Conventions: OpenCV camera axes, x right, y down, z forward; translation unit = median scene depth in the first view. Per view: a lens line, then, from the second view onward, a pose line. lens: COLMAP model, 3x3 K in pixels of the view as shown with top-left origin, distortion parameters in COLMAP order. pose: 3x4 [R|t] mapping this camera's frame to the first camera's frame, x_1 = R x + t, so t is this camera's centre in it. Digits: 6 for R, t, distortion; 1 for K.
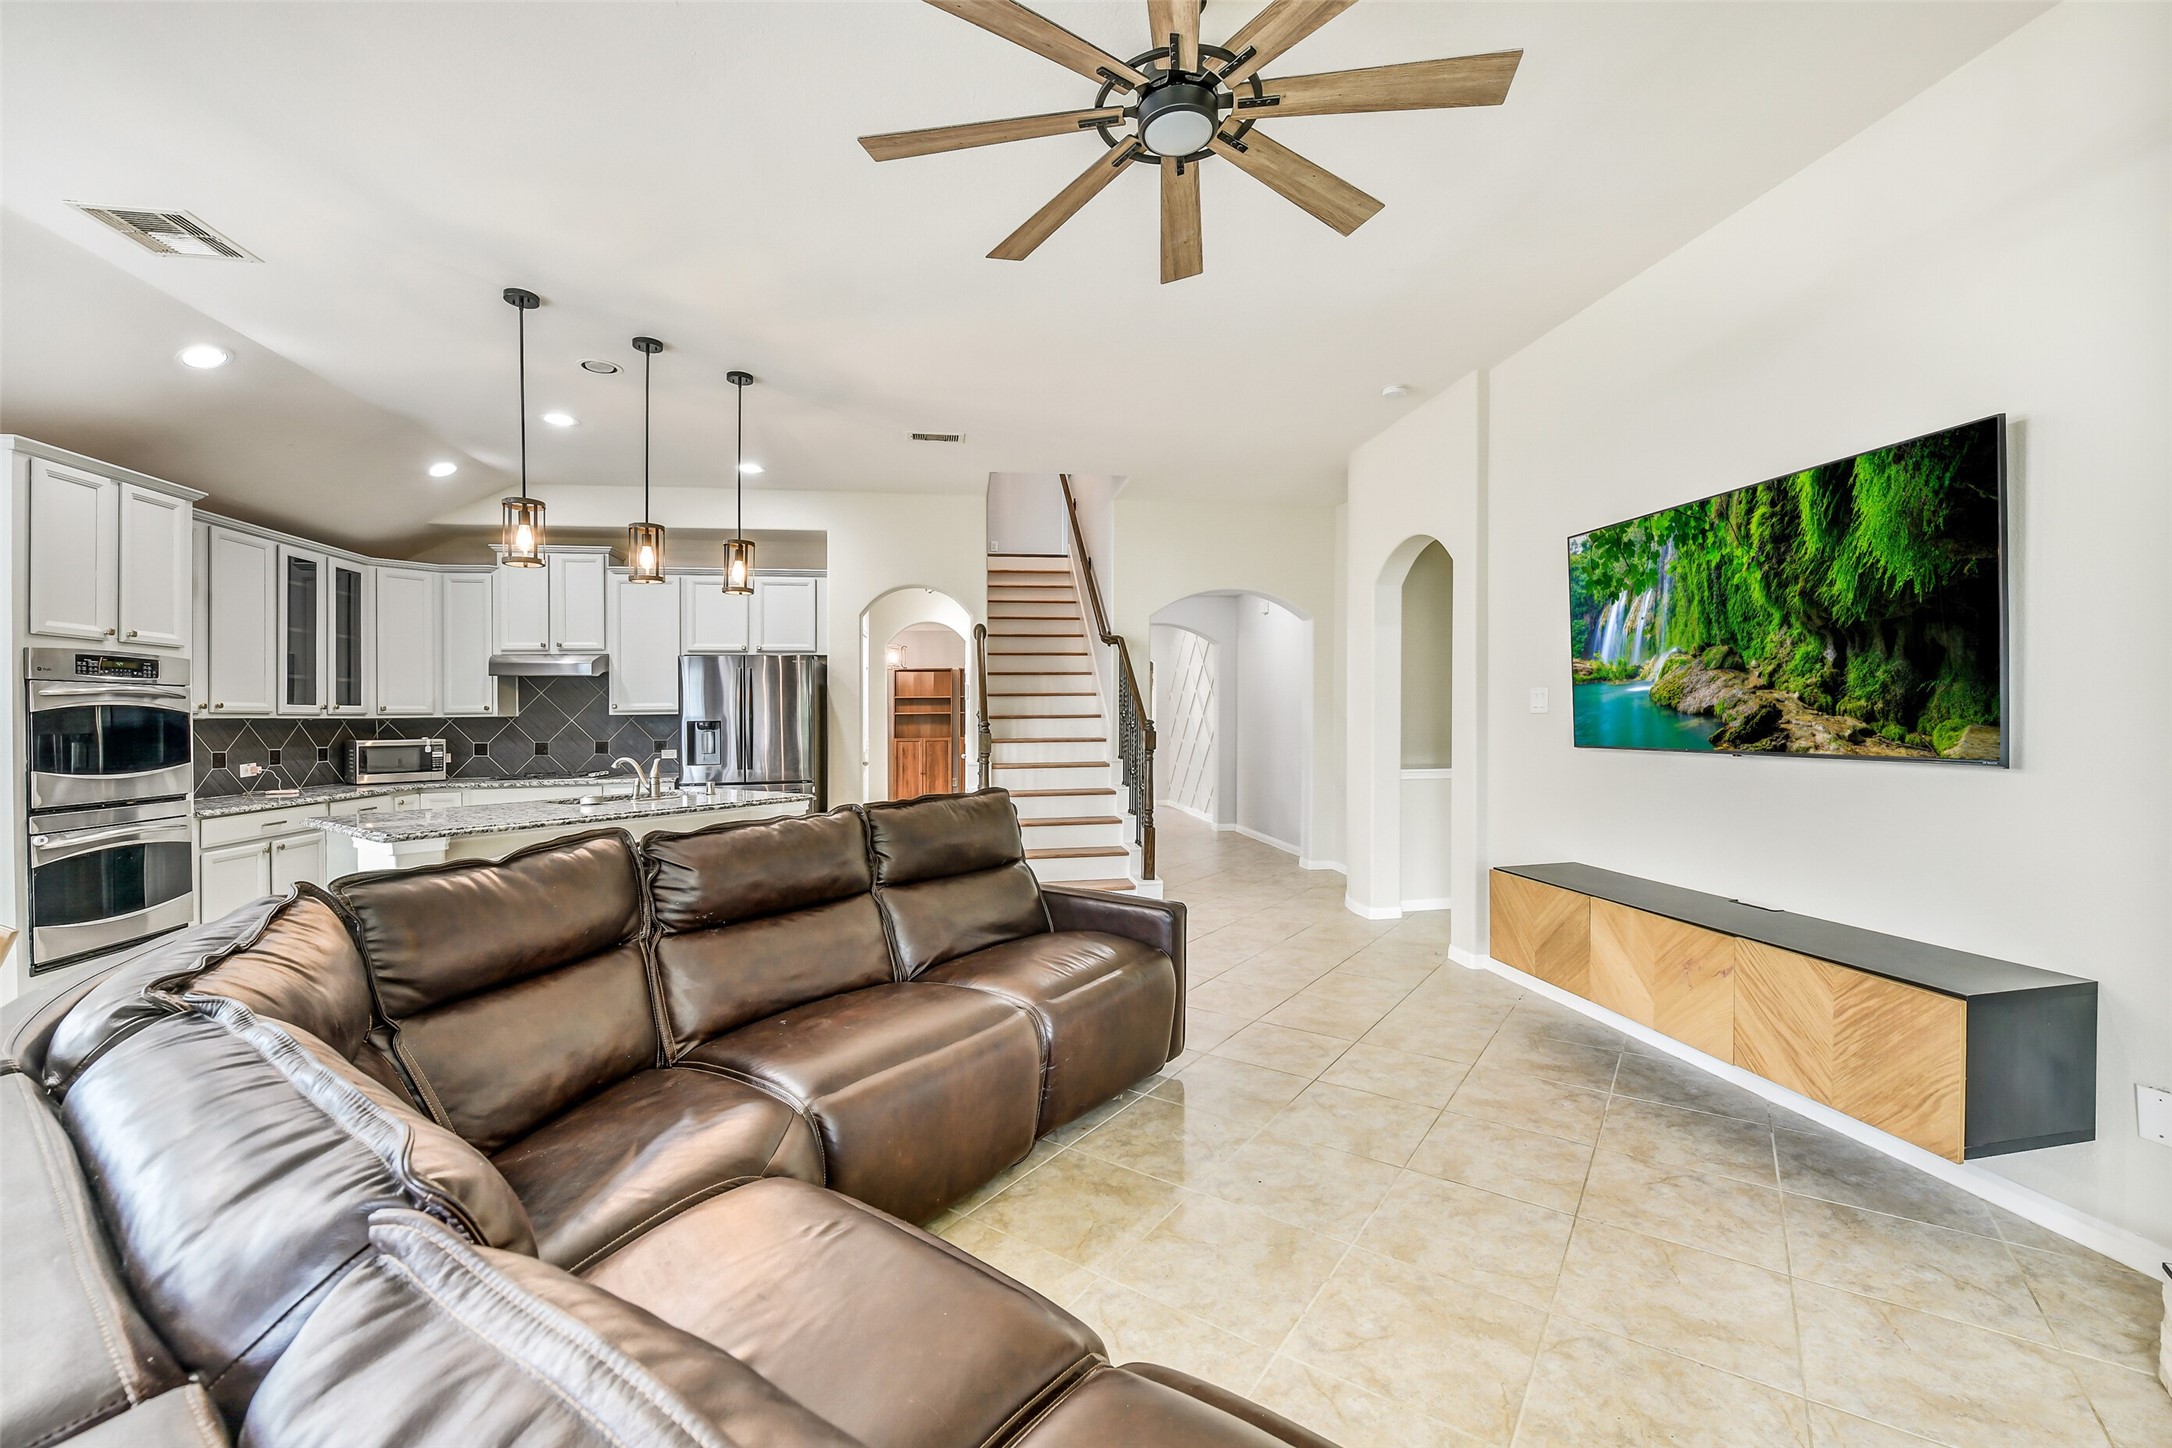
lens RADIAL K [[895.5, 0, 1086.1], [0, 895.5, 720.3], [0, 0, 1]] dist [-0.001188, -0.000250]
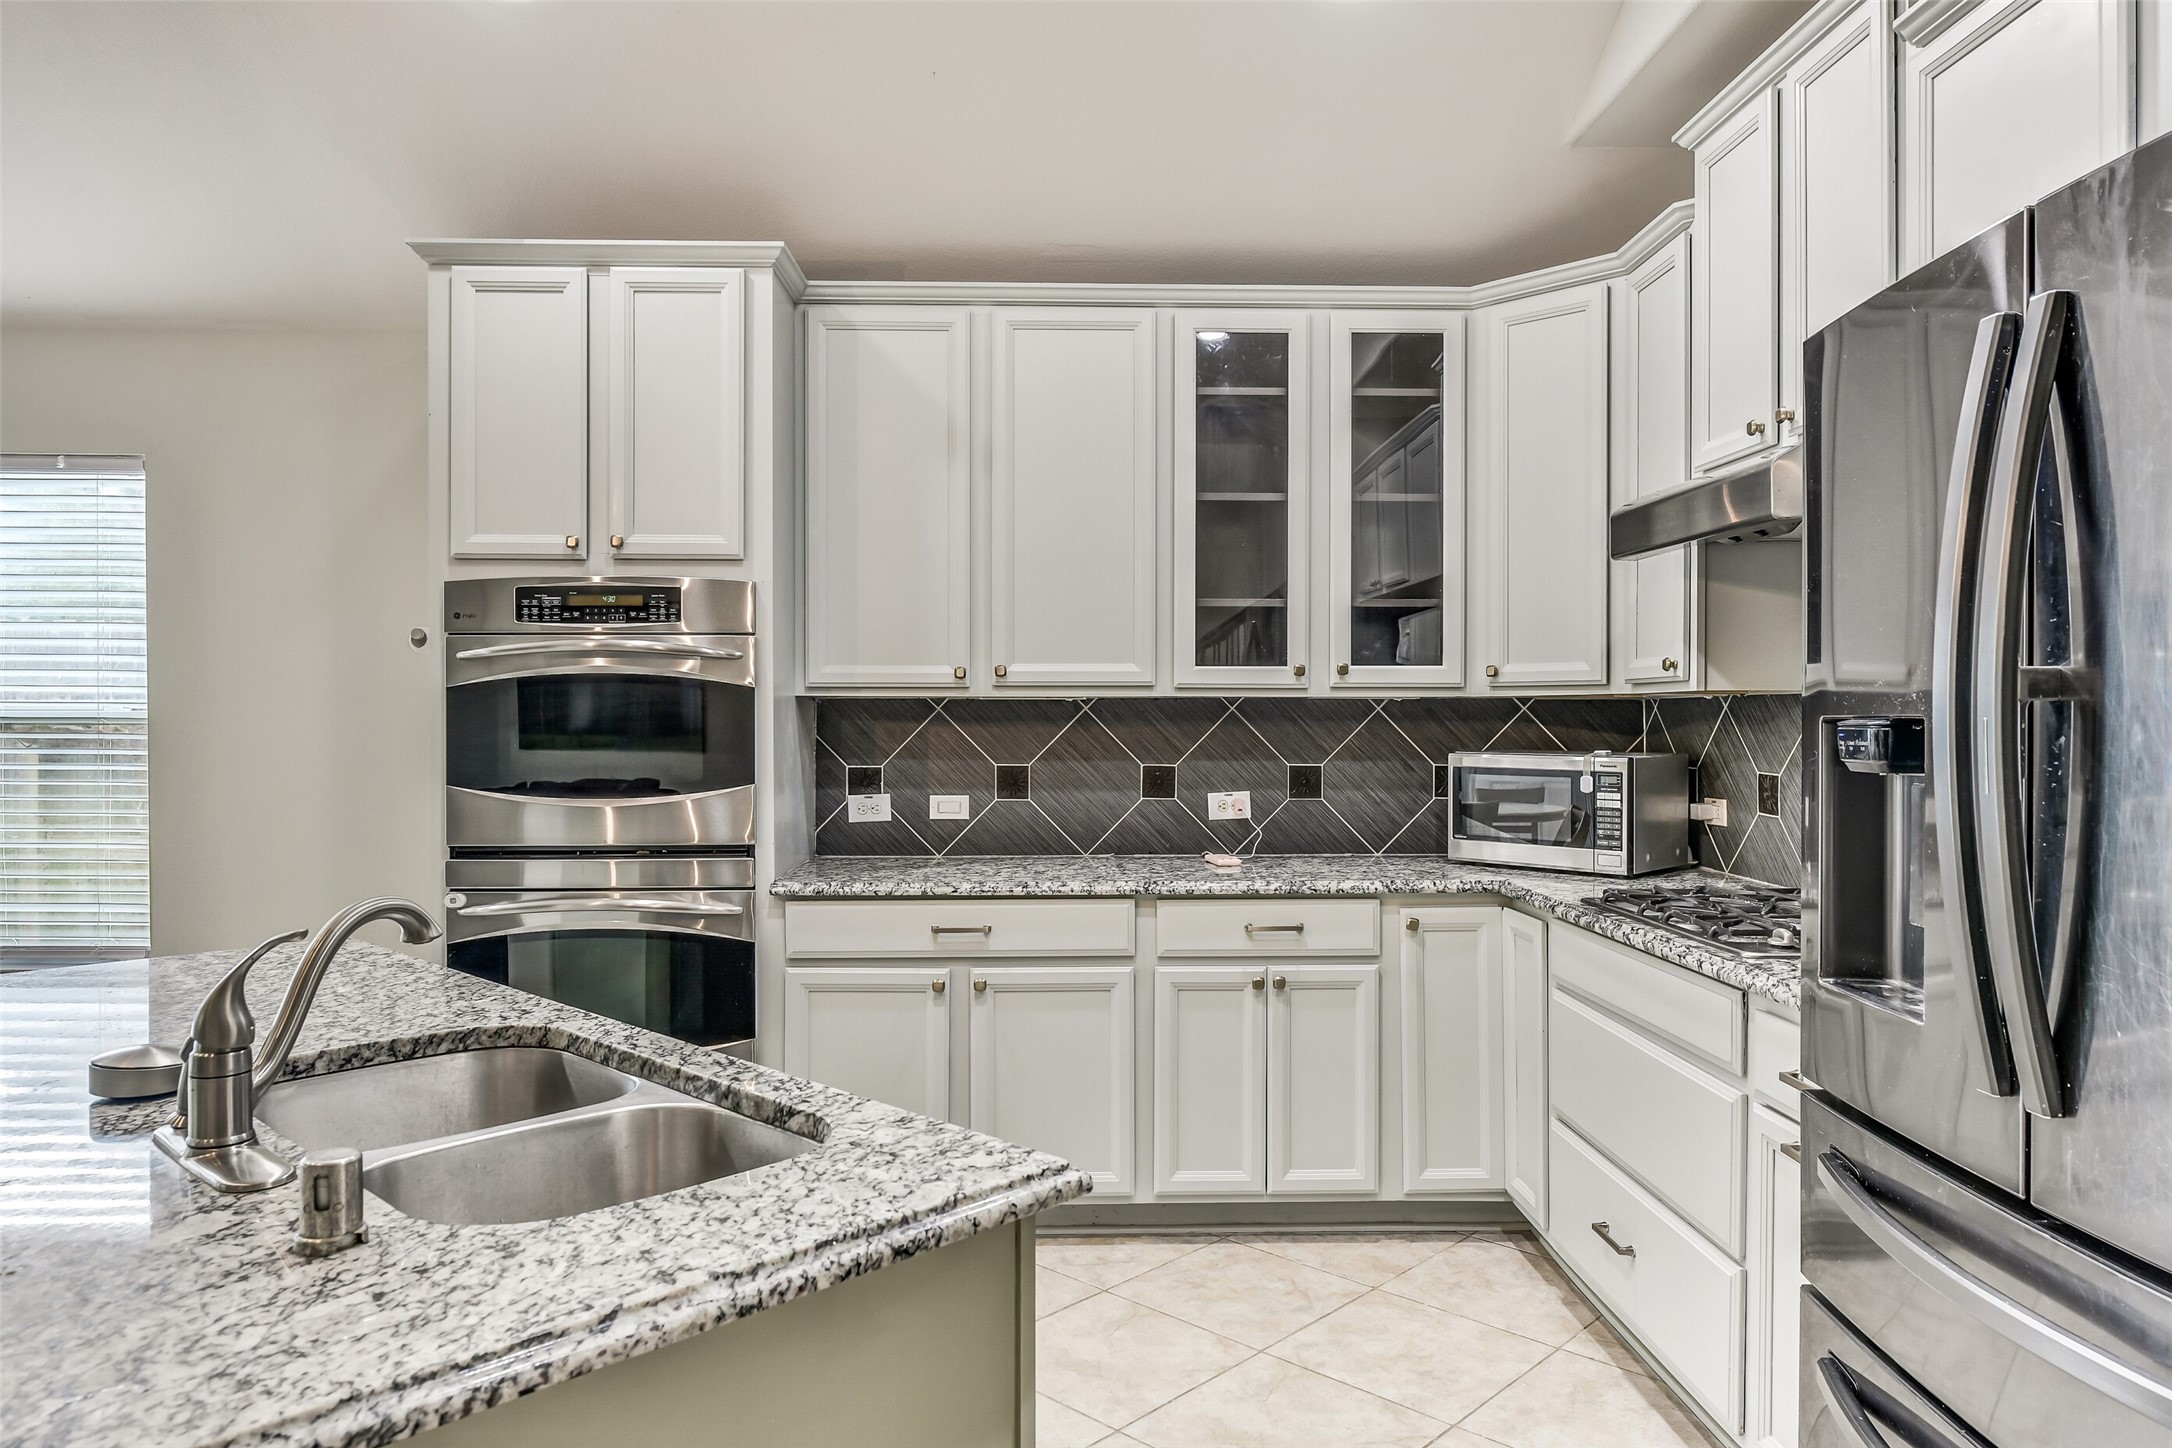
lens RADIAL K [[1397.4, 0, 1086.0], [0, 1397.4, 724.0], [0, 0, 1]] dist [-0.004301, -0.000509]
pose [[-0.128408, 0.020135, -0.991517, -0.288532], [-0.001594, 0.999788, 0.020509, -0.004506], [0.991720, 0.004214, -0.128349, 1.555200]]
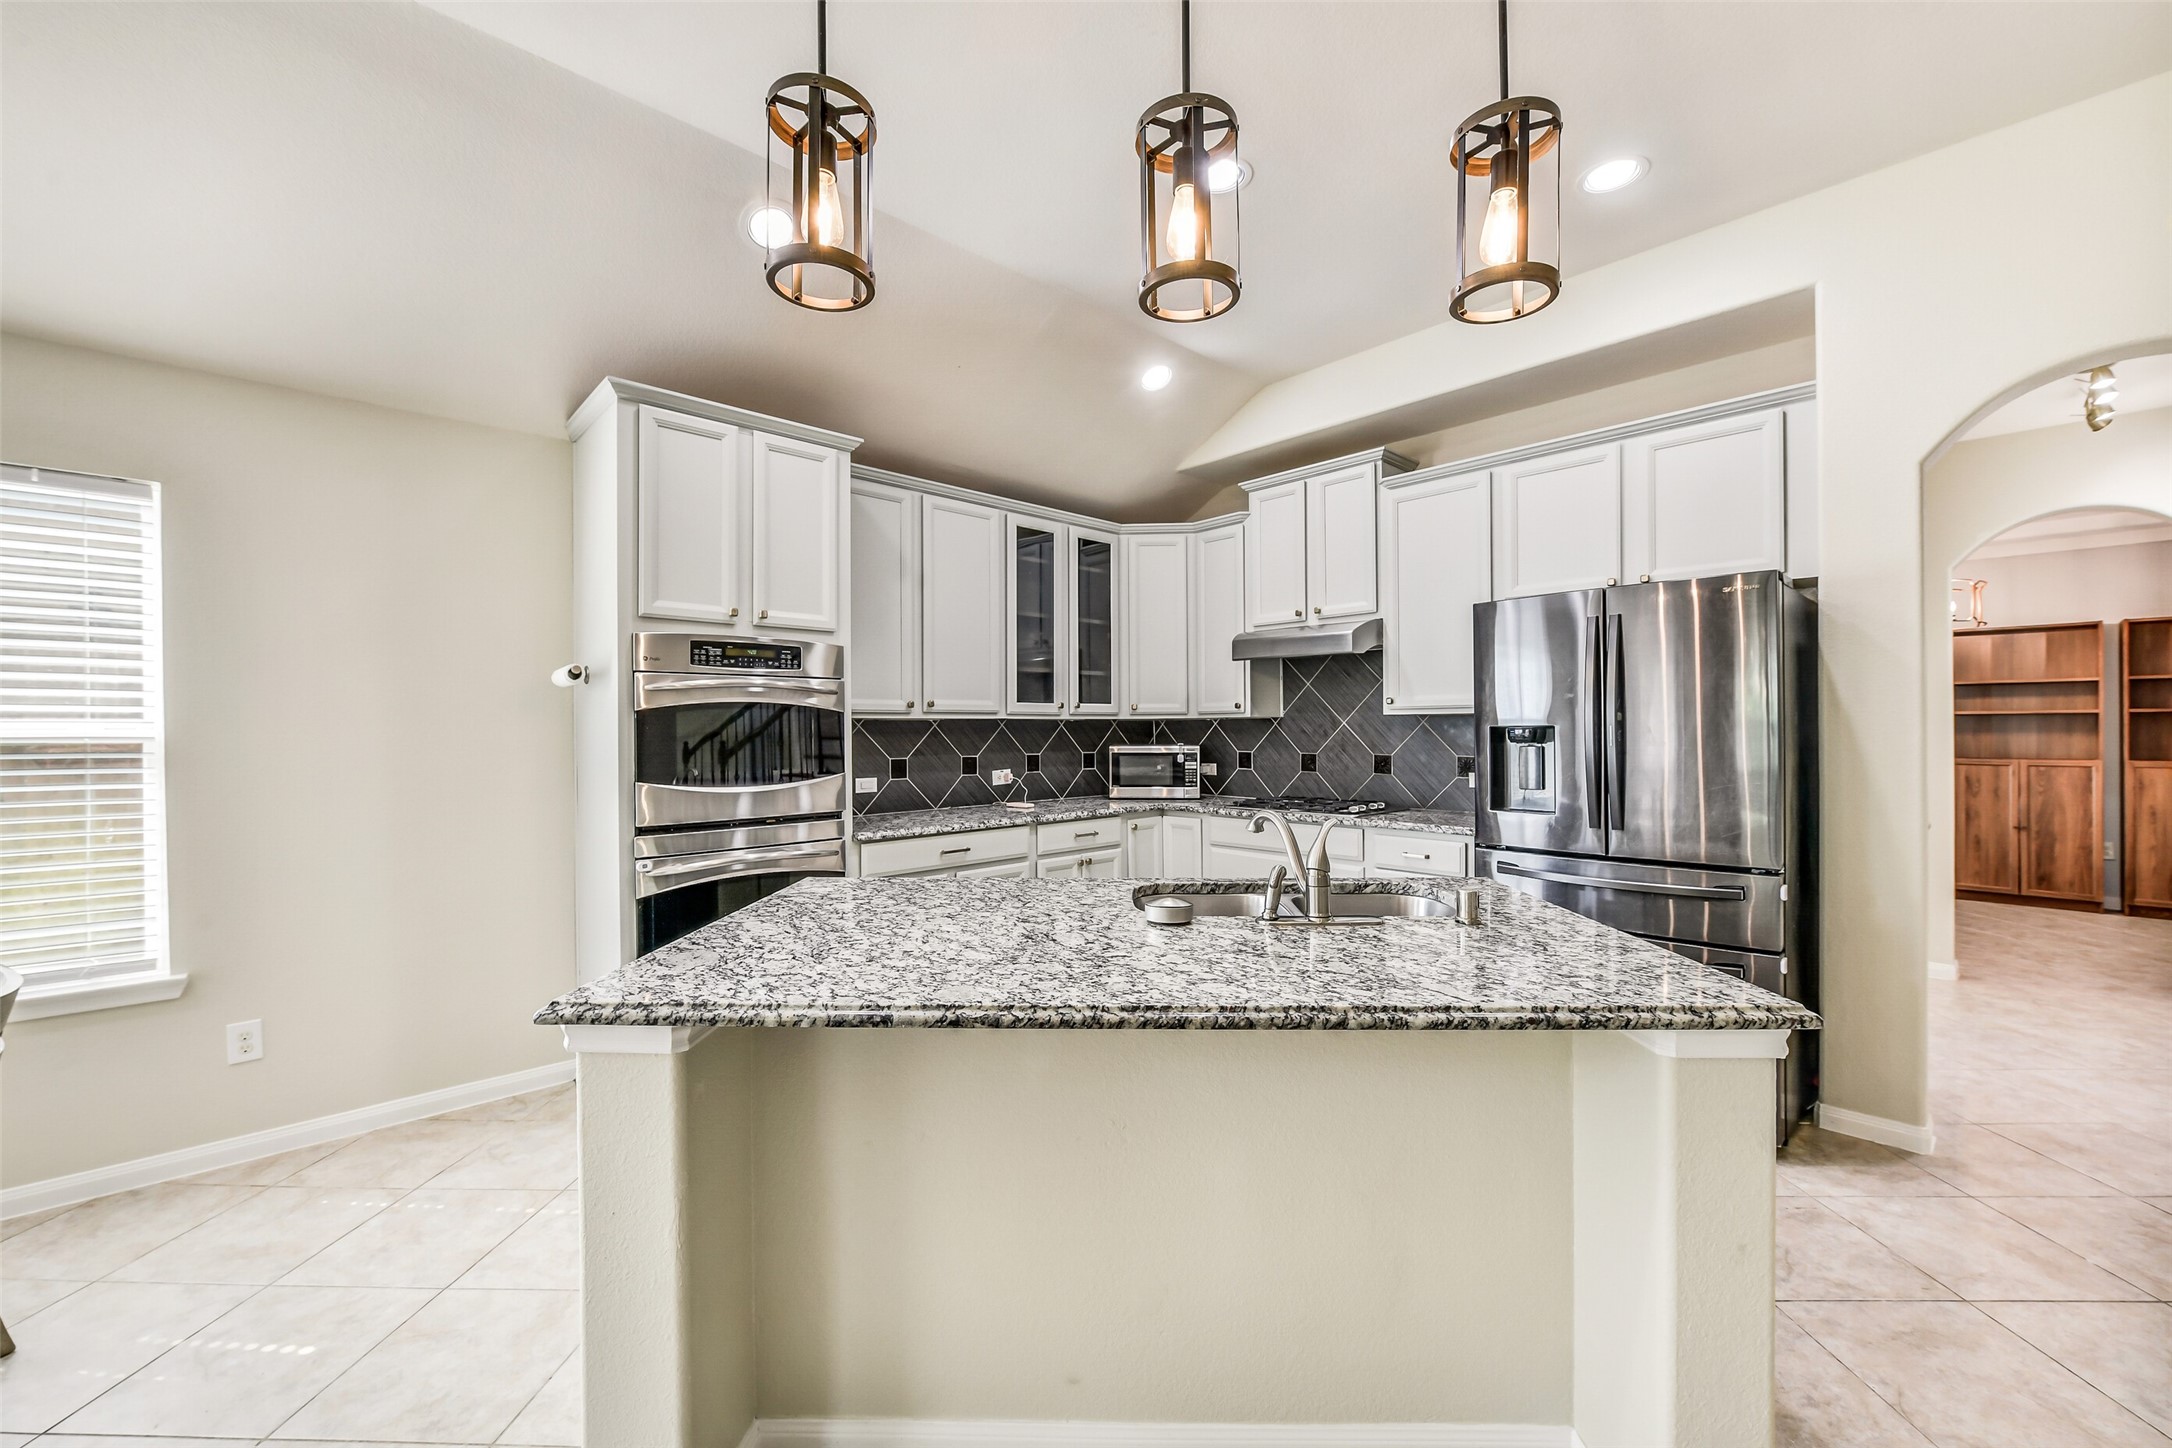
lens RADIAL K [[859.8, 0, 1086.0], [0, 859.8, 724.0], [0, 0, 1]] dist [-0.008294, -0.000375]
pose [[0.568933, 0.005489, -0.822365, -0.283813], [-0.003574, 0.999985, 0.004202, -0.001623], [0.822376, 0.000548, 0.568944, 0.888486]]
